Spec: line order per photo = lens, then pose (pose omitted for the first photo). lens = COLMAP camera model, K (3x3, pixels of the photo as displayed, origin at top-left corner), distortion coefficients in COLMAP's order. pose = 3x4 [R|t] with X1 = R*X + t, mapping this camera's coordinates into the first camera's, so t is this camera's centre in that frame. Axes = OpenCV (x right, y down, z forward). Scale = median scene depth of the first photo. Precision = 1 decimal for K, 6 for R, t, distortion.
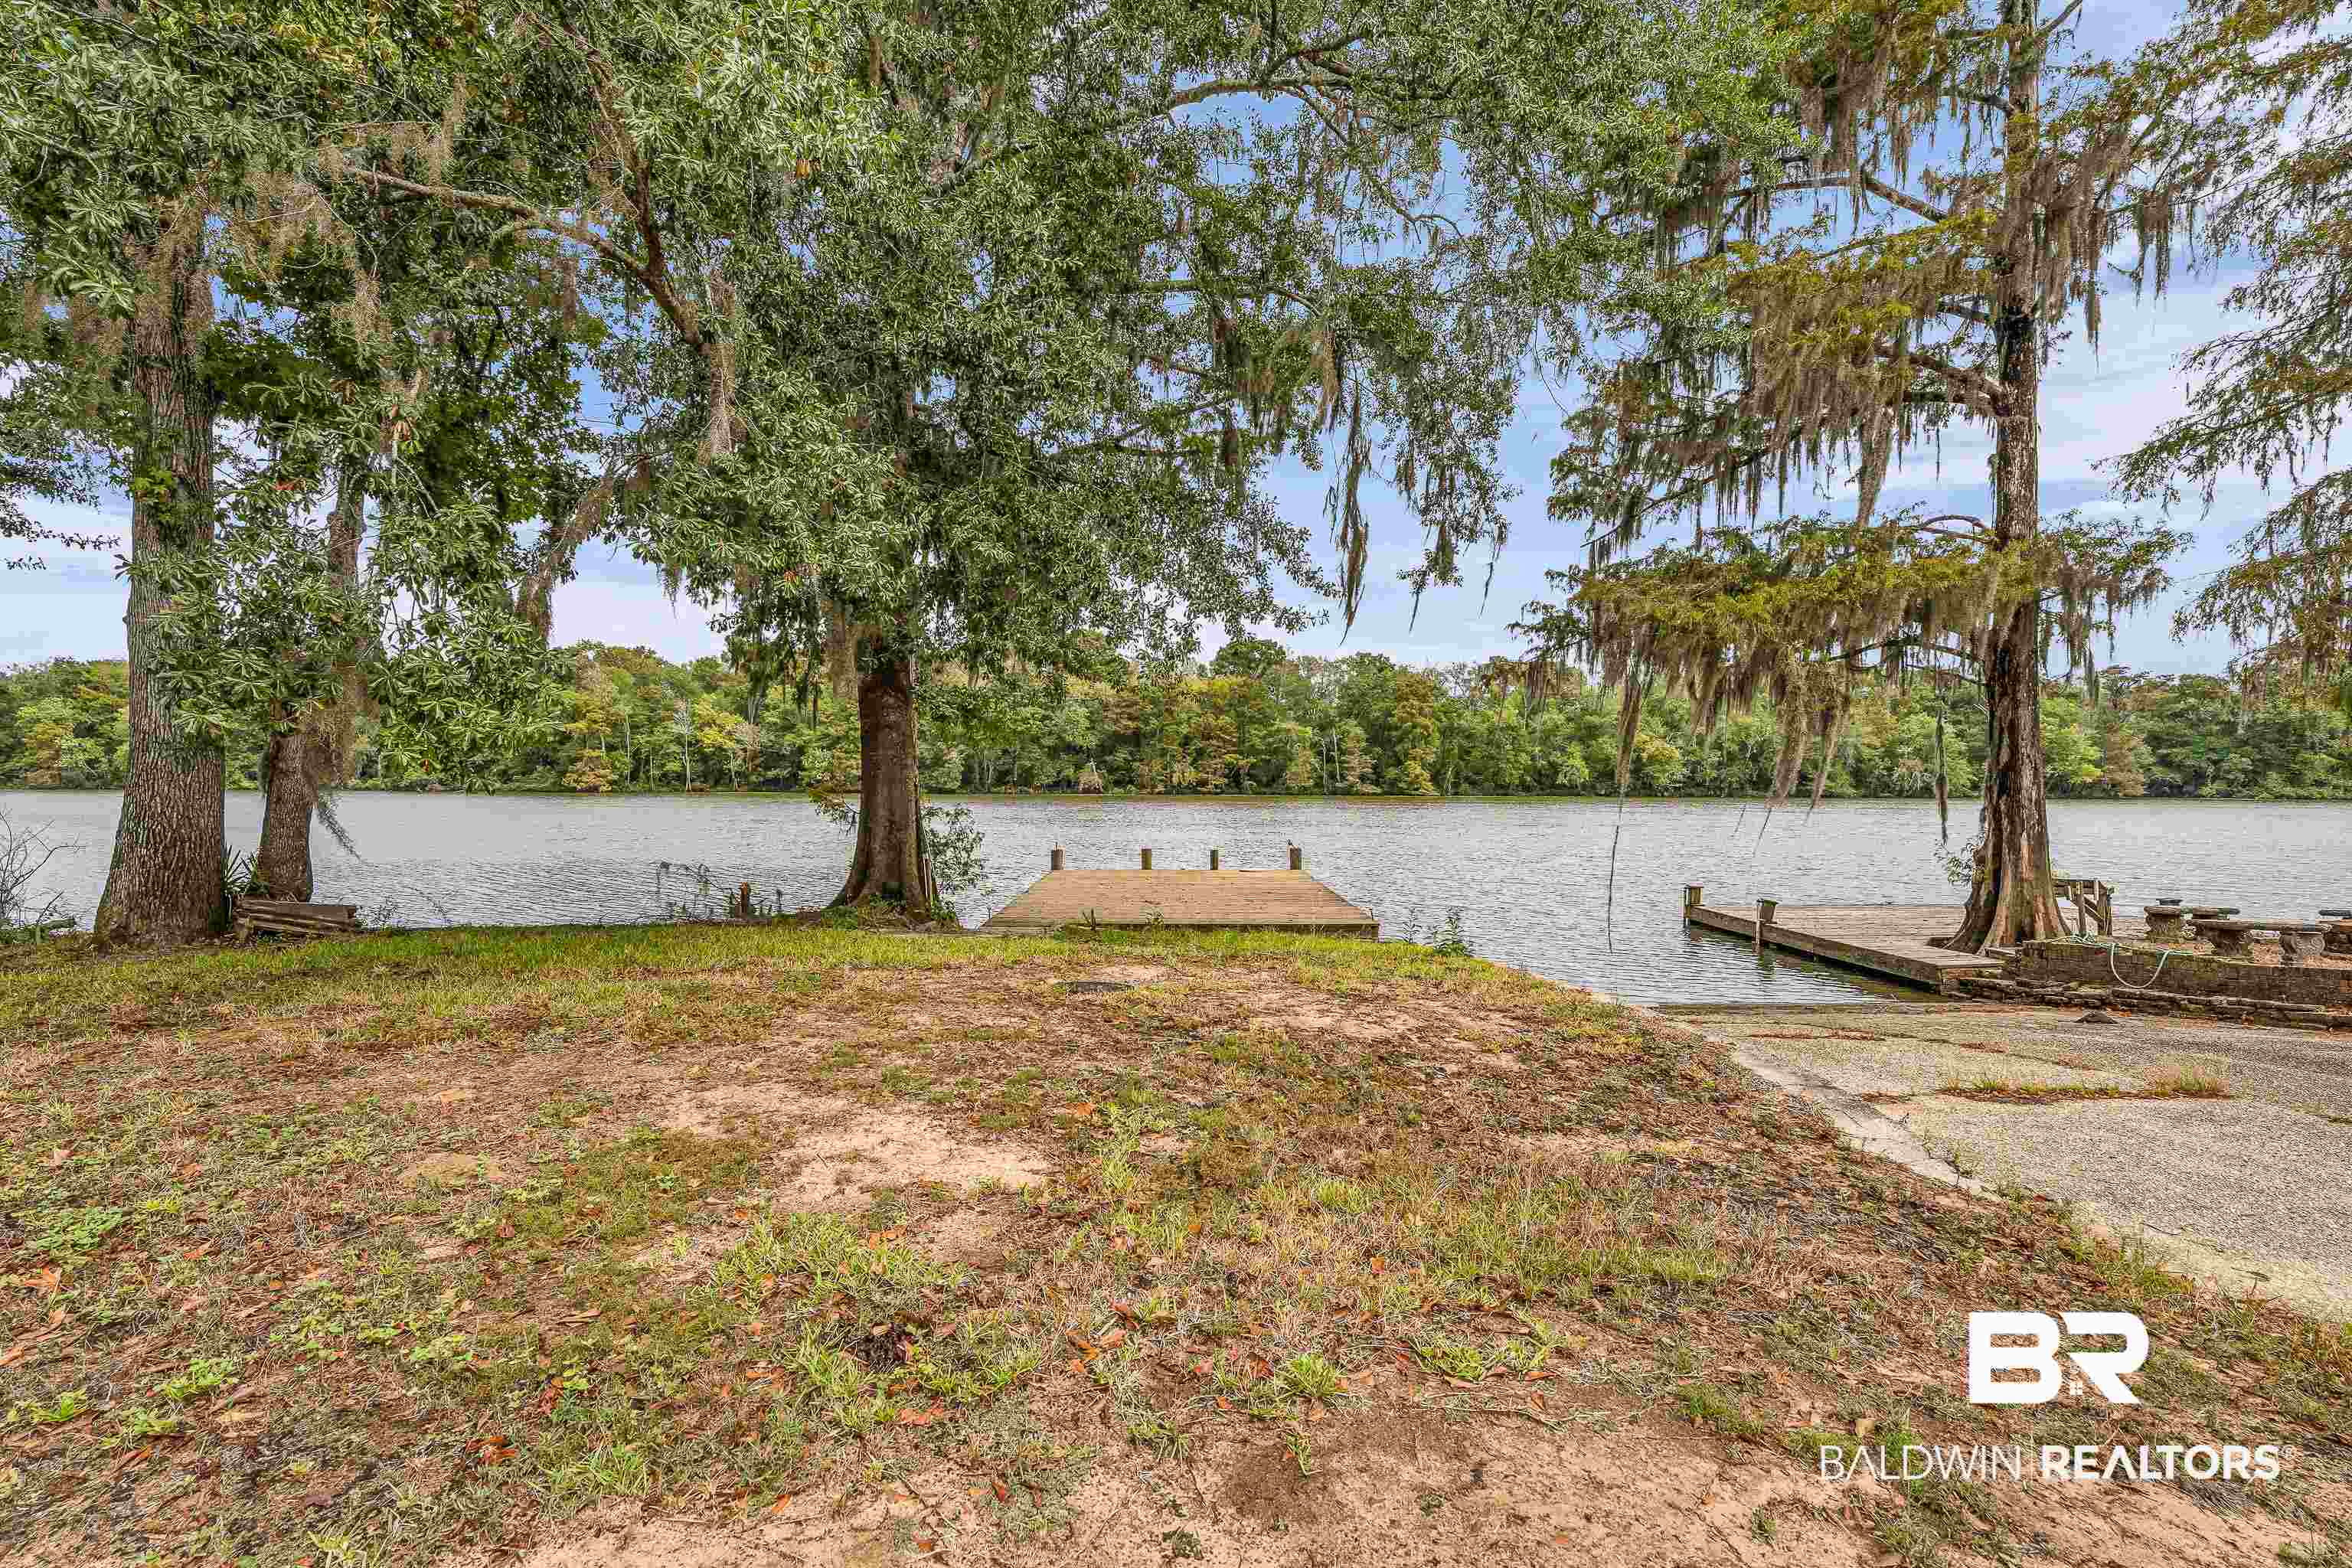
lens RADIAL K [[1058.5, 0, 1176.0], [0, 1058.5, 784.0], [0, 0, 1]] dist [0.000278, 0.000294]
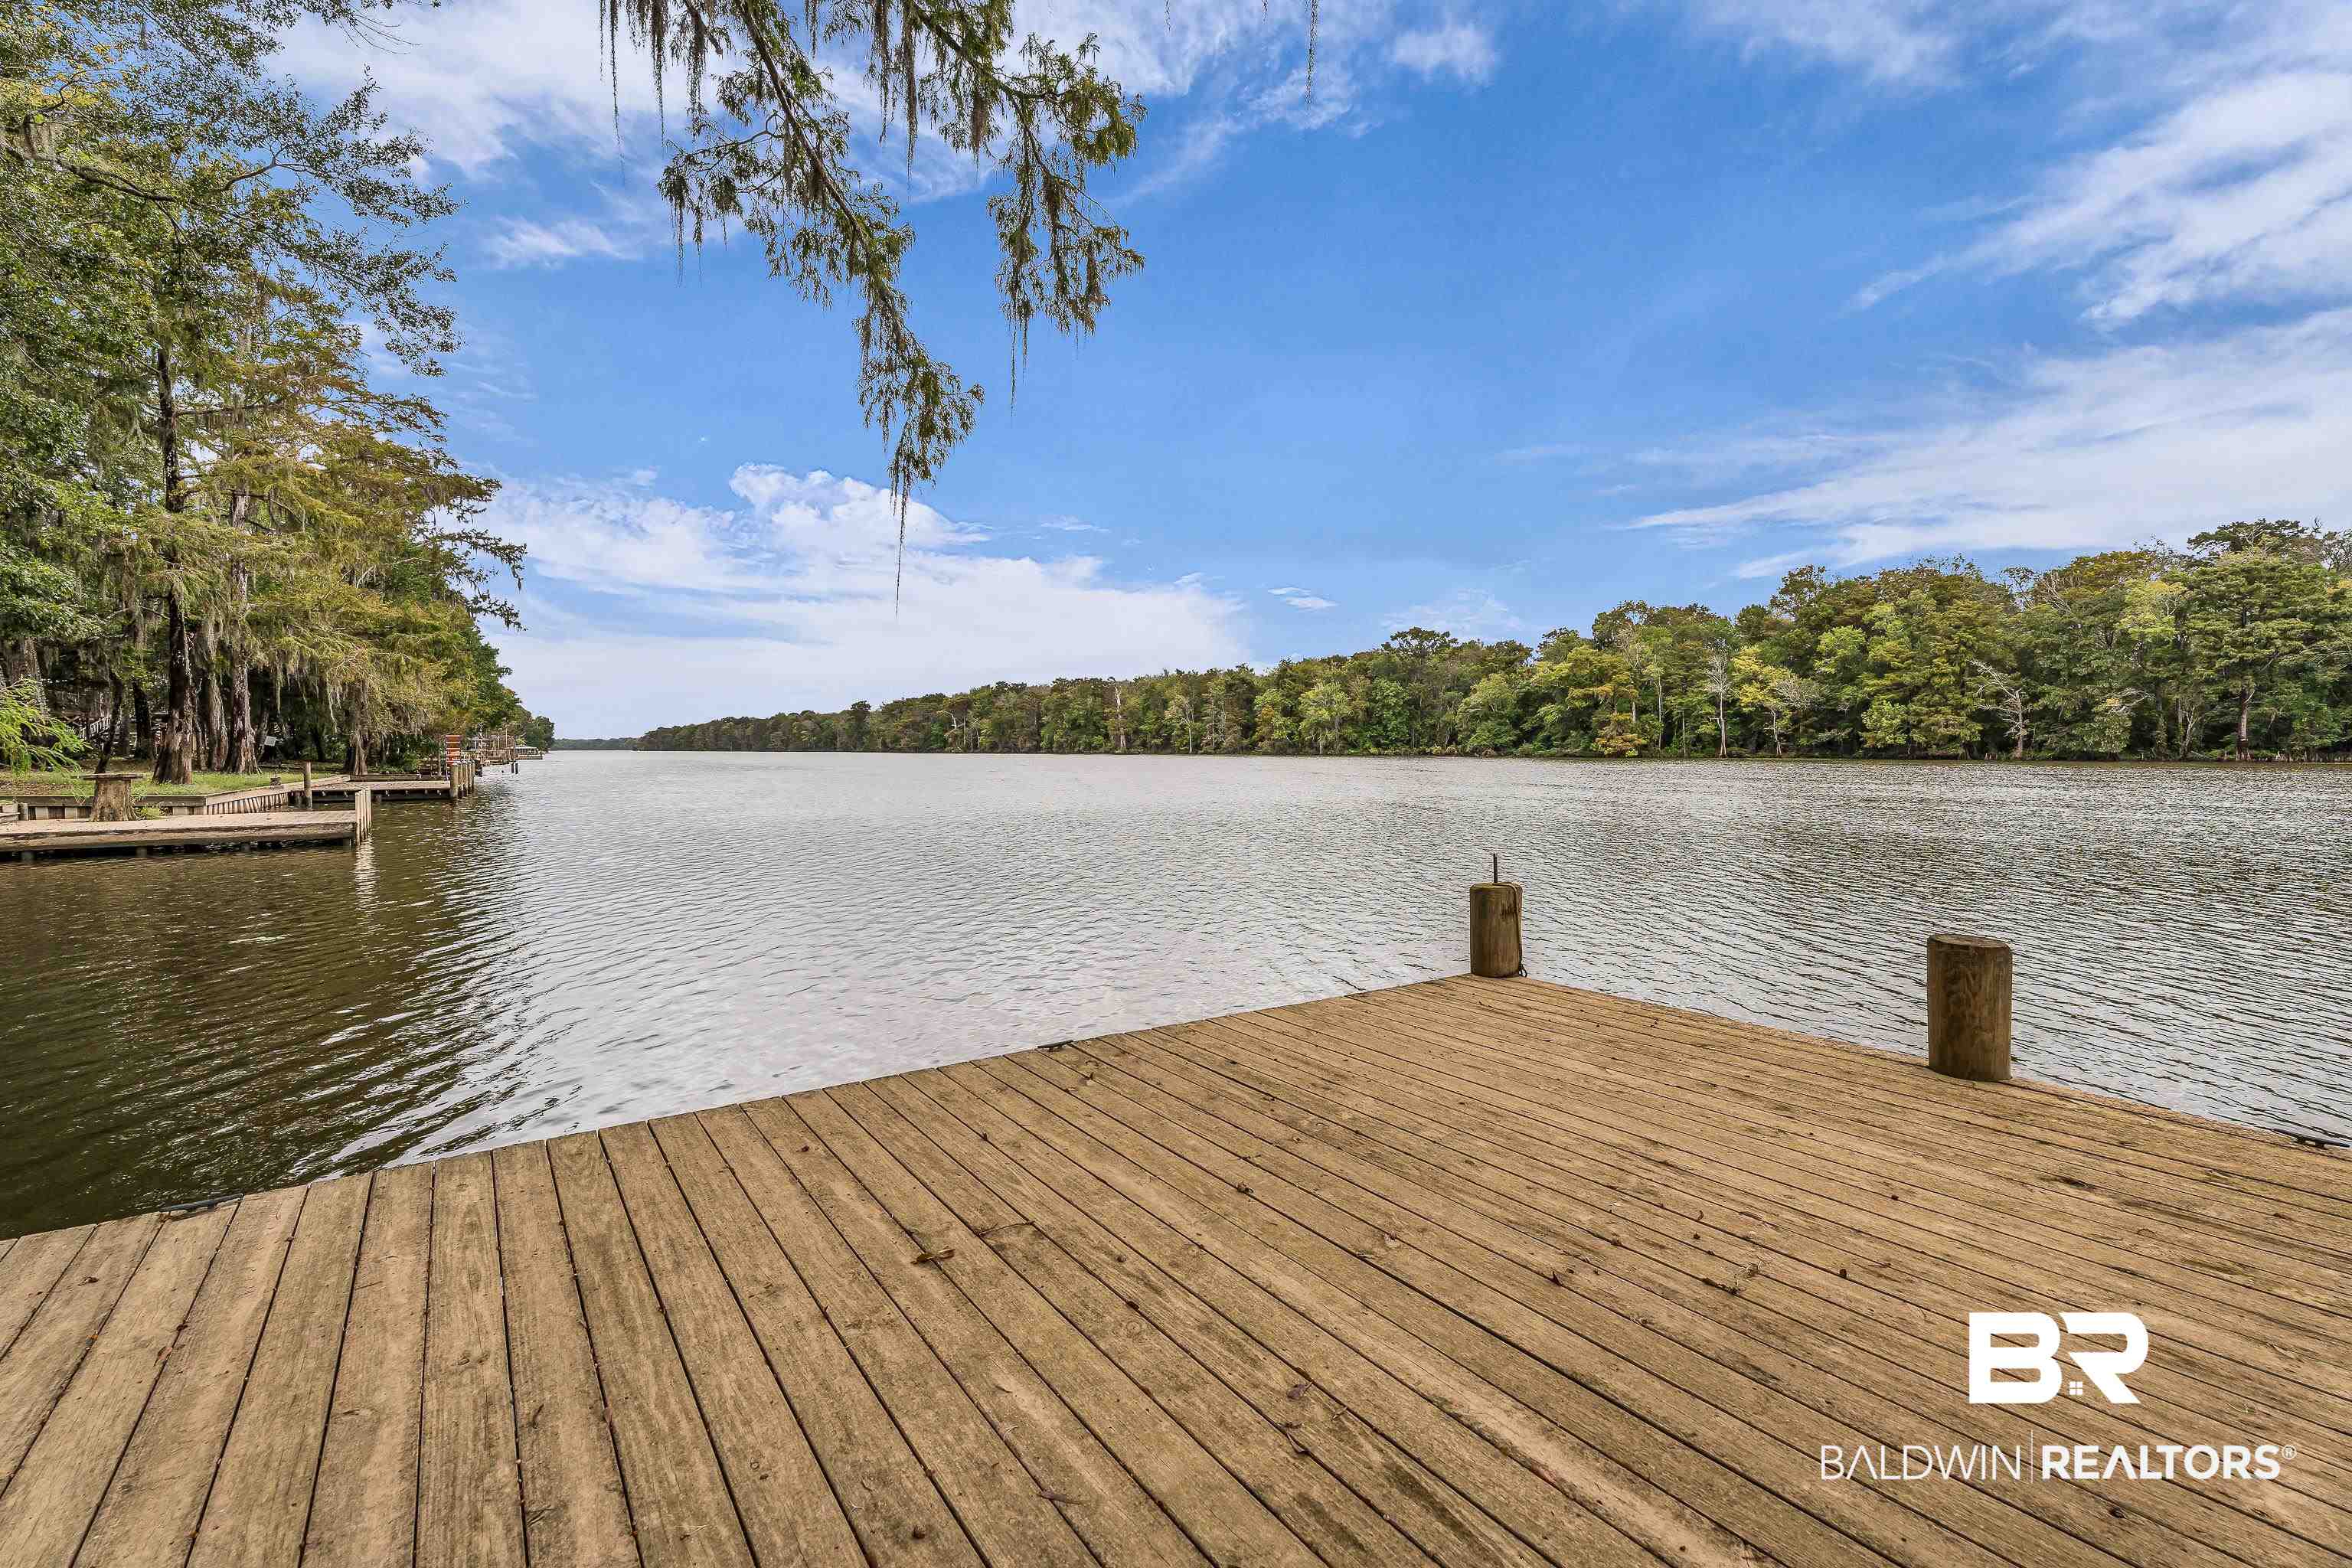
lens RADIAL K [[1040.4, 0, 1176.0], [0, 1040.4, 784.0], [0, 0, 1]] dist [0.001754, 0.000647]
pose [[0.562358, 0.023629, -0.826556, 0.005438], [-0.000303, 0.999597, 0.028370, 0.005234], [0.826894, -0.015704, 0.562139, 0.128625]]
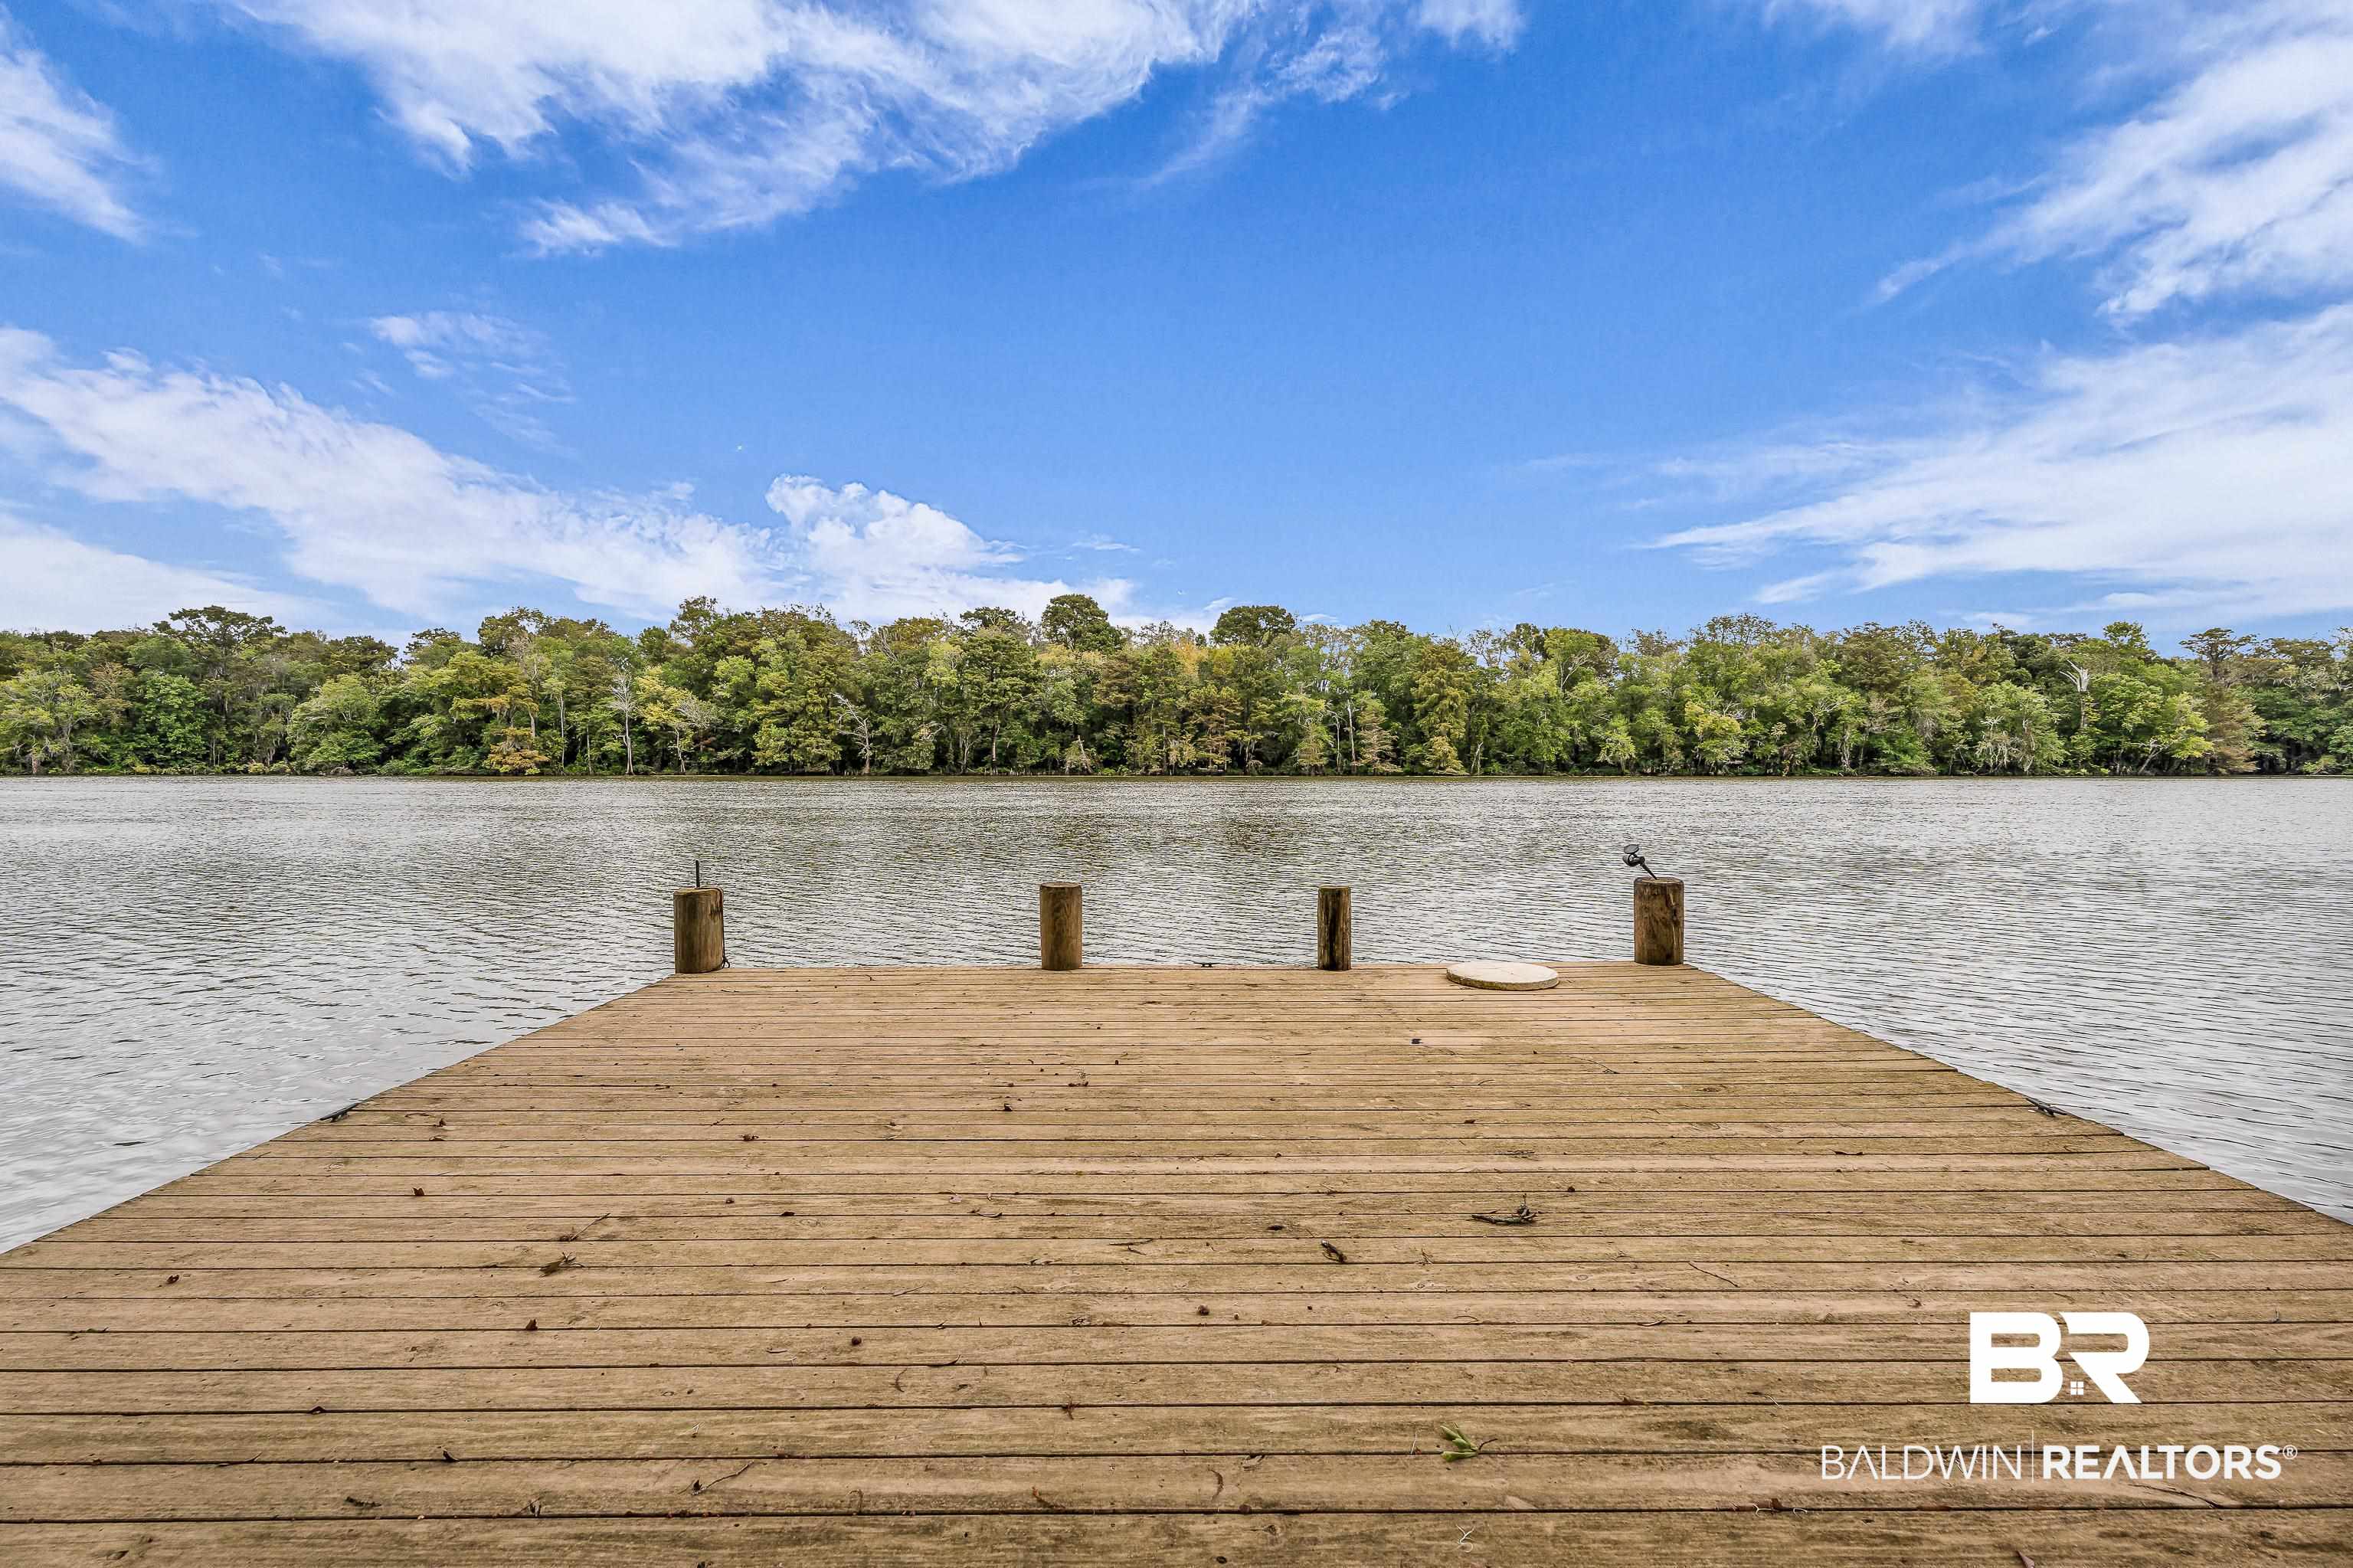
lens RADIAL K [[1040.8, 0, 1176.5], [0, 1040.8, 784.0], [0, 0, 1]] dist [0.001754, 0.000647]
pose [[0.999986, -0.004184, 0.003364, -0.000268], [0.004139, 0.999902, 0.013405, 0.005311], [-0.003420, -0.013391, 0.999904, 0.117994]]
